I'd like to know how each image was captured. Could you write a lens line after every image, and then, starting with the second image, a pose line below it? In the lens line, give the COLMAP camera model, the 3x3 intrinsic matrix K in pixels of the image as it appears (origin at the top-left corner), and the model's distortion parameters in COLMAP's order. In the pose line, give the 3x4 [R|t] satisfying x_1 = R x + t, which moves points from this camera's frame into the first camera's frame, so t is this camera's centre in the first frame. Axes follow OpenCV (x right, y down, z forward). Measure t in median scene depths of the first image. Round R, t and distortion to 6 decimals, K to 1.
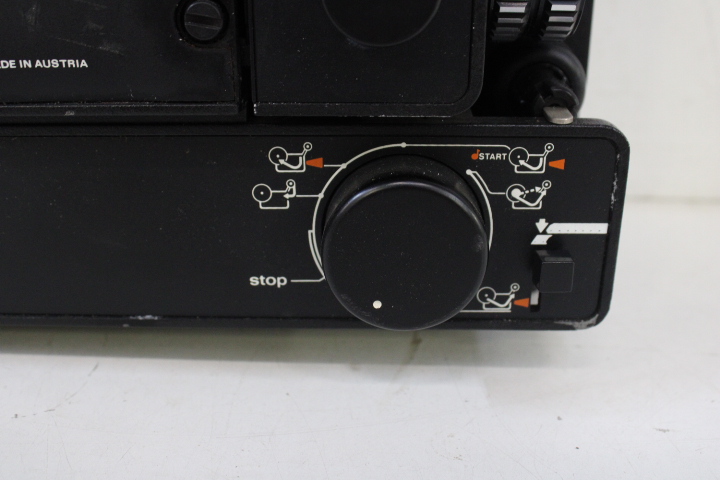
lens RADIAL K [[820.4, 0, 360.0], [0, 820.4, 240.0], [0, 0, 1]] dist [-0.115088, 0.071736]
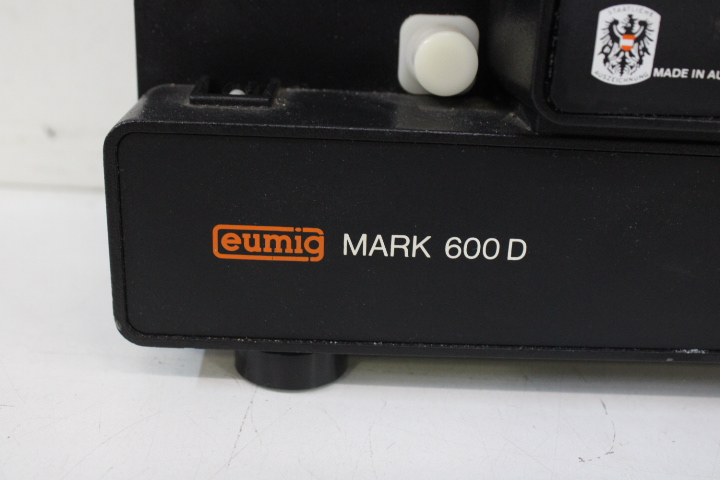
lens RADIAL K [[820.4, 0, 360.0], [0, 820.4, 240.0], [0, 0, 1]] dist [-0.115088, 0.071736]
pose [[0.998845, 0.027827, 0.039162, -0.742801], [-0.026271, 0.998866, -0.039707, 0.015280], [-0.040223, 0.038632, 0.998444, 0.093614]]
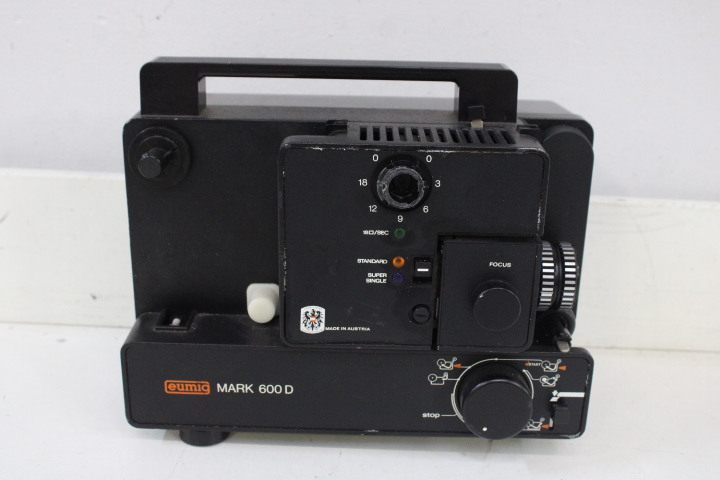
lens RADIAL K [[820.4, 0, 360.0], [0, 820.4, 240.0], [0, 0, 1]] dist [-0.115088, 0.071736]
pose [[0.999793, 0.019150, 0.006887, -0.346927], [-0.018596, 0.997147, -0.073162, -0.271290], [-0.008268, 0.073019, 0.997296, -1.290759]]
